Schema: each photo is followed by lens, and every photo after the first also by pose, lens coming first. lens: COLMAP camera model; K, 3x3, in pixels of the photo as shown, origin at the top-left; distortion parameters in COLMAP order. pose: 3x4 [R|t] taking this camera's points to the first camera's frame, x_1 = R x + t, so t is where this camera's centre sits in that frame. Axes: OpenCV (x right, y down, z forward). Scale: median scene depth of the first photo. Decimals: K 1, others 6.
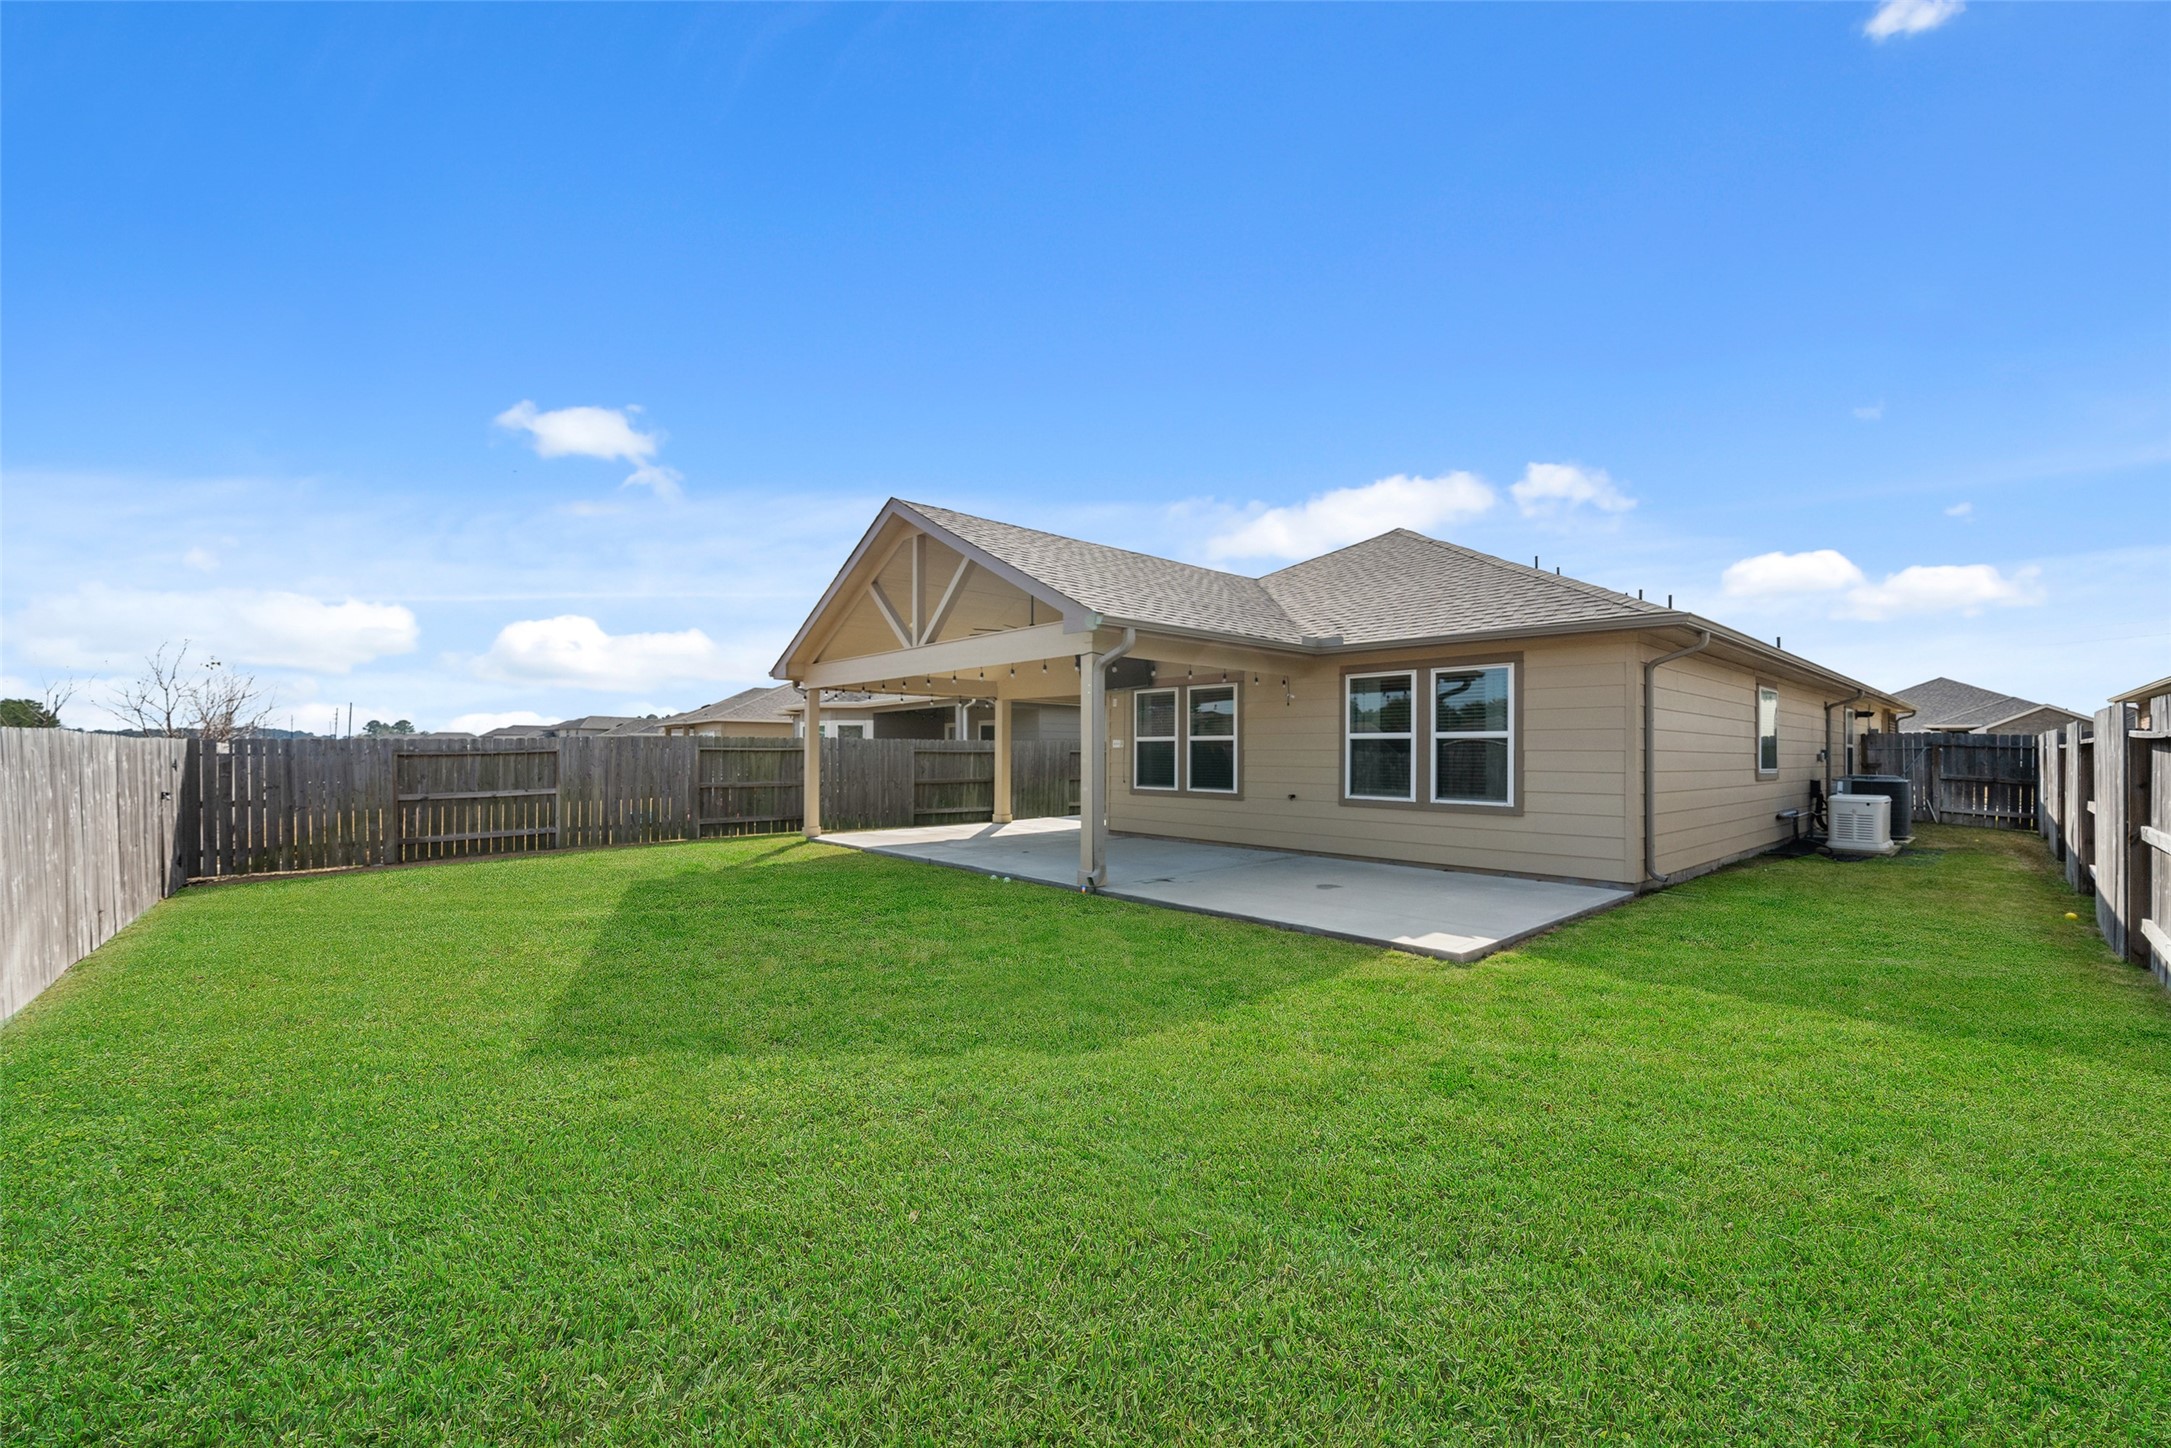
lens RADIAL K [[818.7, 0, 1090.6], [0, 818.7, 735.6], [0, 0, 1]] dist [-0.004078, 0.000091]
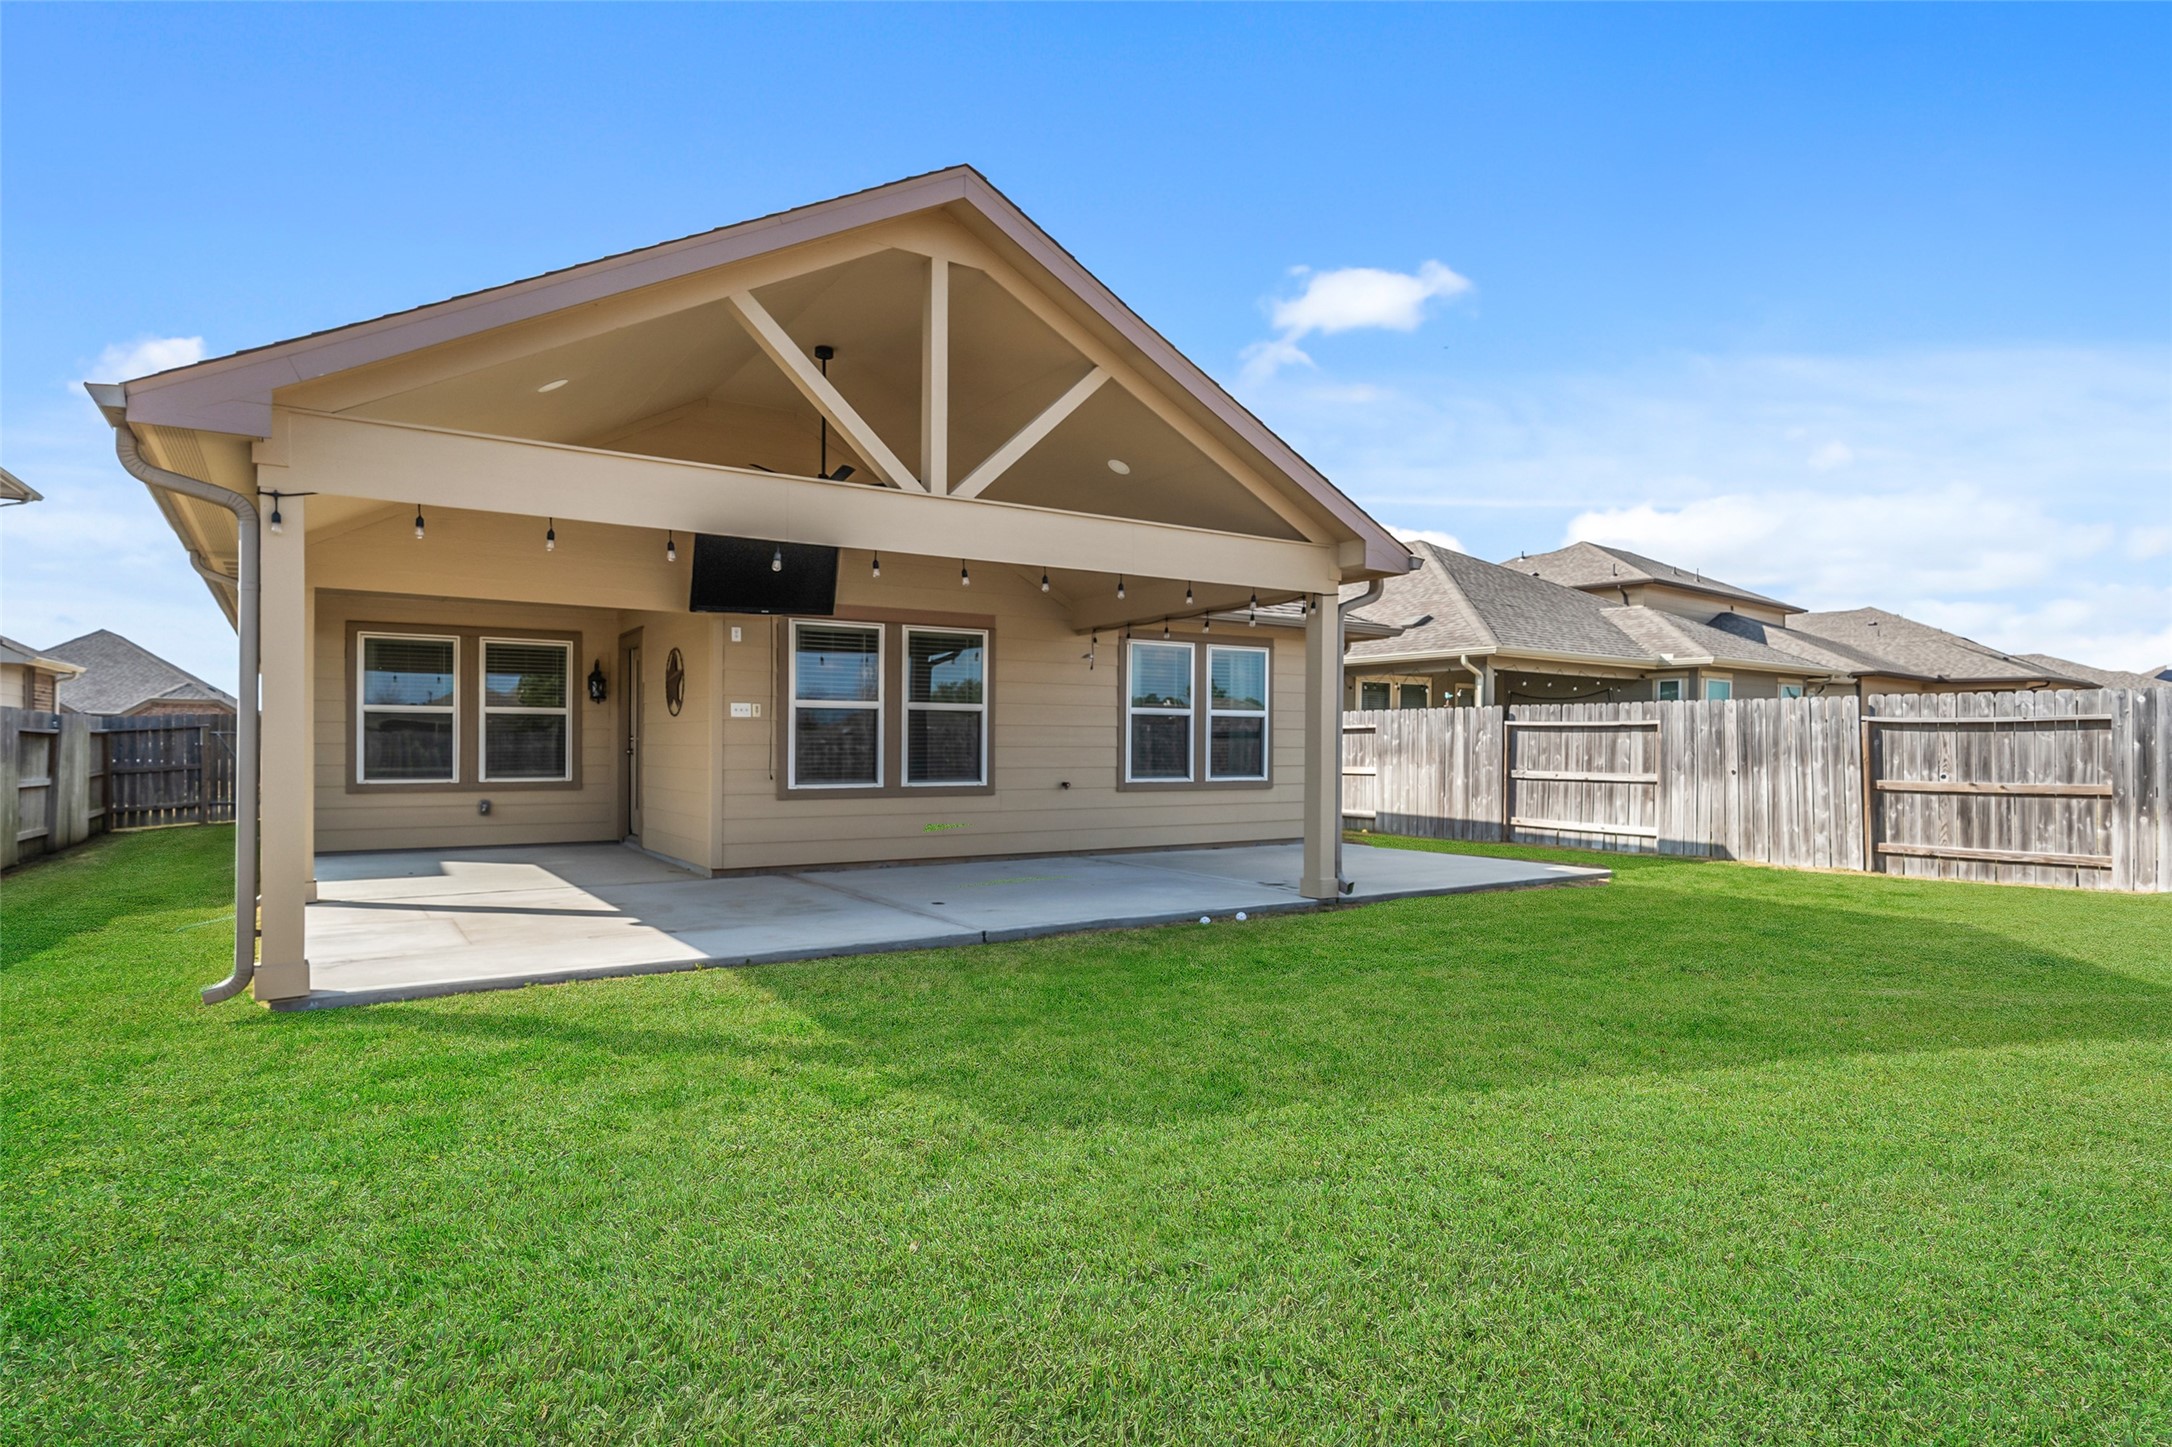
lens RADIAL K [[1188.0, 0, 1040.0], [0, 1188.0, 744.2], [0, 0, 1]] dist [0.000596, 0.001562]
pose [[0.178024, -0.000335, 0.984026, -0.784837], [-0.022275, 0.999742, 0.004370, 0.027806], [-0.983774, -0.022697, 0.177971, 0.731360]]
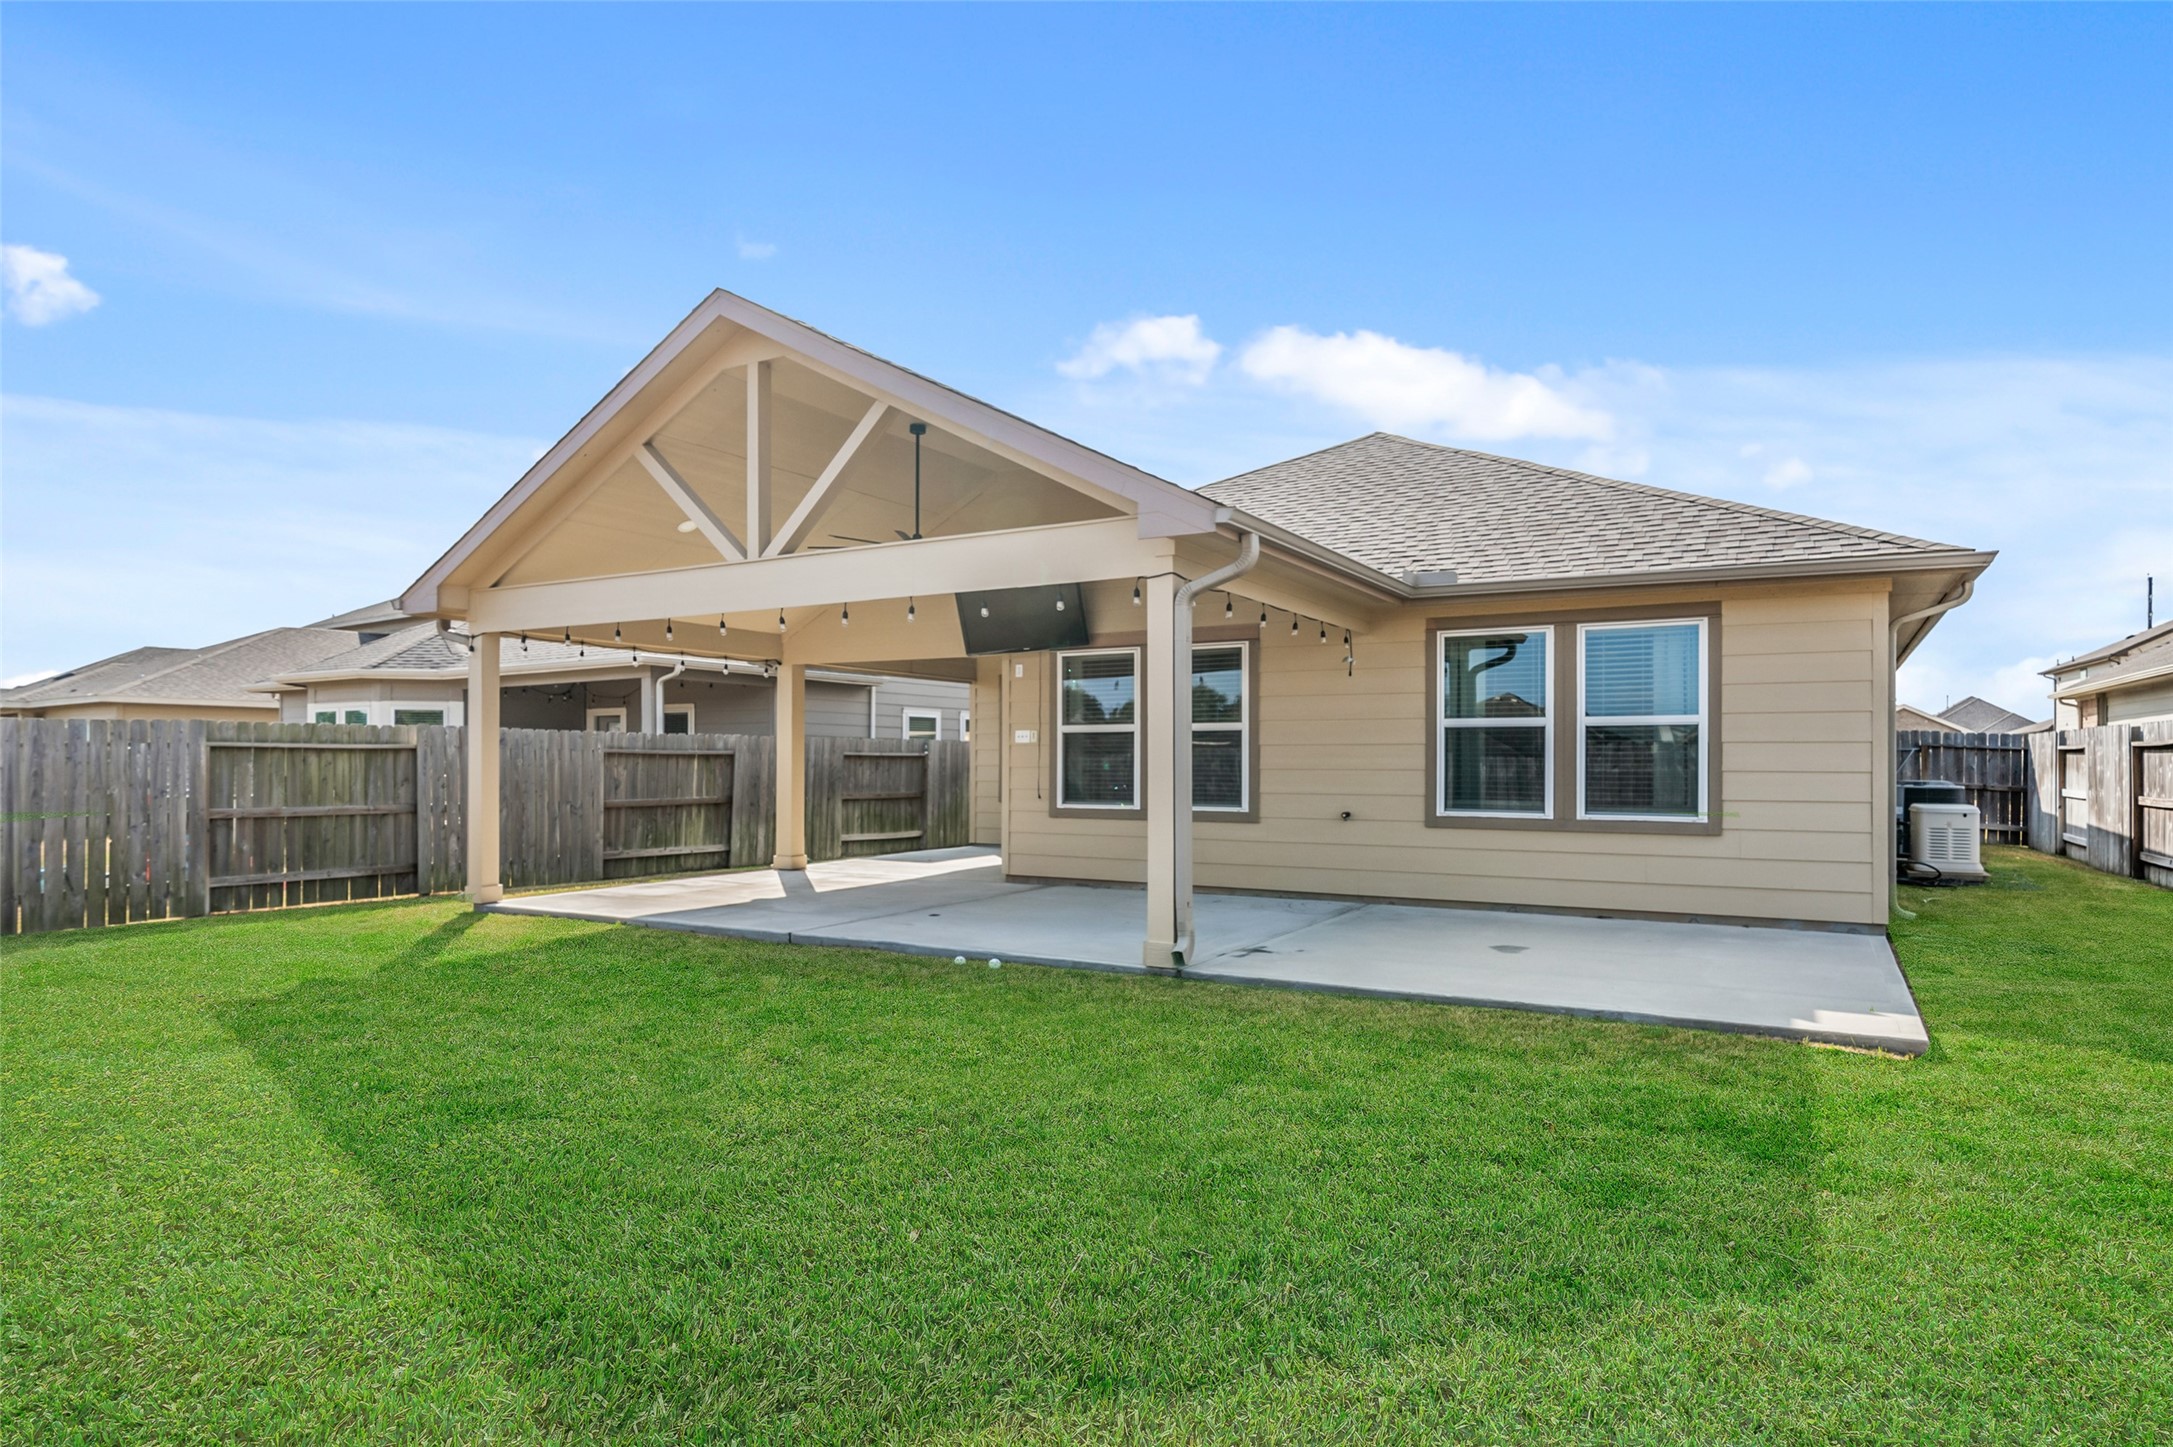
lens RADIAL K [[1188.5, 0, 1079.2], [0, 1188.5, 744.8], [0, 0, 1]] dist [0.000596, 0.001562]
pose [[0.955130, 0.003259, 0.296168, -0.215840], [-0.004778, 0.999979, 0.004406, 0.013220], [-0.296148, -0.005623, 0.955126, 0.132928]]
